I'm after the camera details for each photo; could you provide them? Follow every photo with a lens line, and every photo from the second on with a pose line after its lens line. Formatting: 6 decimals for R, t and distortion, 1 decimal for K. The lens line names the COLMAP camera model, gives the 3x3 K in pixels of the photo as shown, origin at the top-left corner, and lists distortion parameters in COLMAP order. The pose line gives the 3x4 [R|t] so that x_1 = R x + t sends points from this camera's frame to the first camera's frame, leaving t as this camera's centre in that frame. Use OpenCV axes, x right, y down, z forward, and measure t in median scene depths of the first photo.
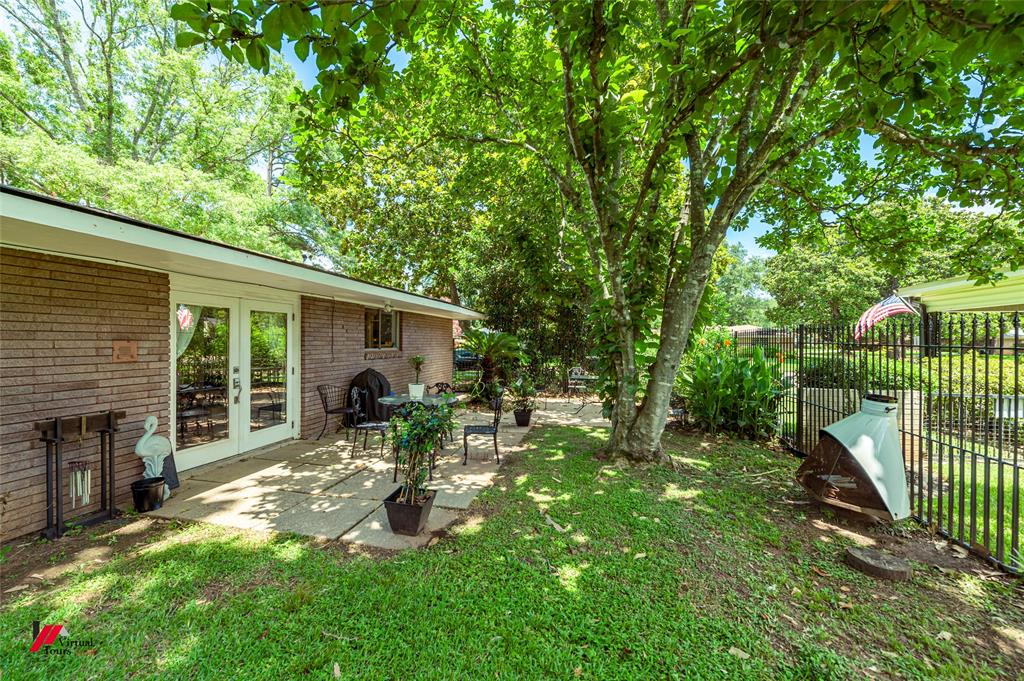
lens RADIAL K [[400.7, 0, 508.3], [0, 400.7, 342.6], [0, 0, 1]] dist [0.018933, -0.006839]
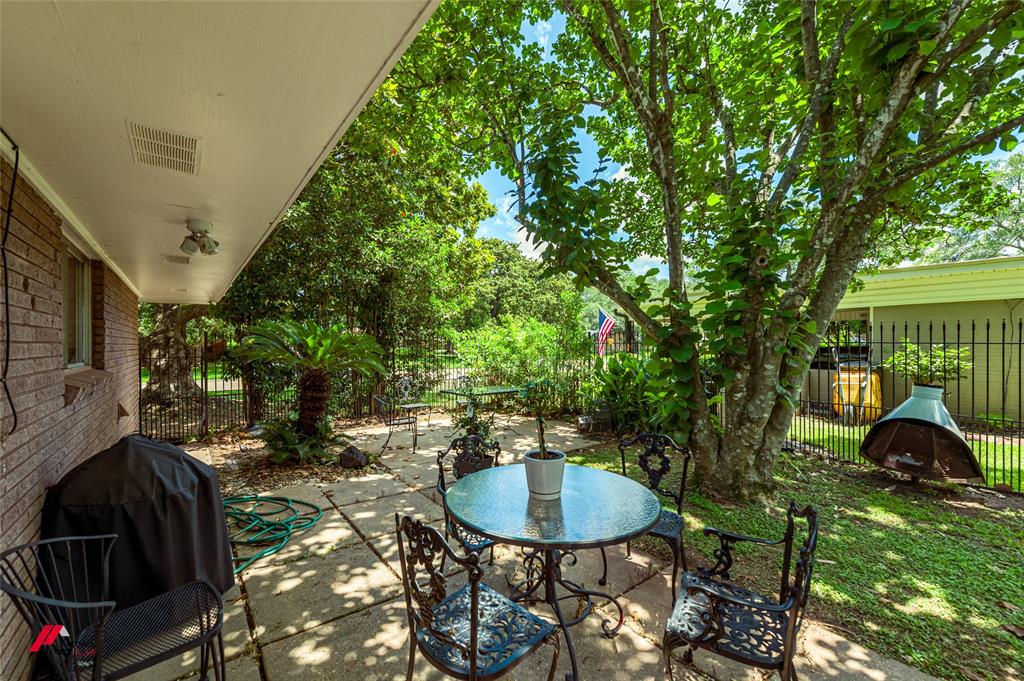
lens RADIAL K [[400.7, 0, 508.3], [0, 400.7, 342.6], [0, 0, 1]] dist [0.018933, -0.006839]
pose [[0.632897, -0.006252, 0.774211, -0.436831], [0.010310, 0.999947, -0.000353, -0.001967], [-0.774167, 0.008205, 0.632928, 0.633656]]
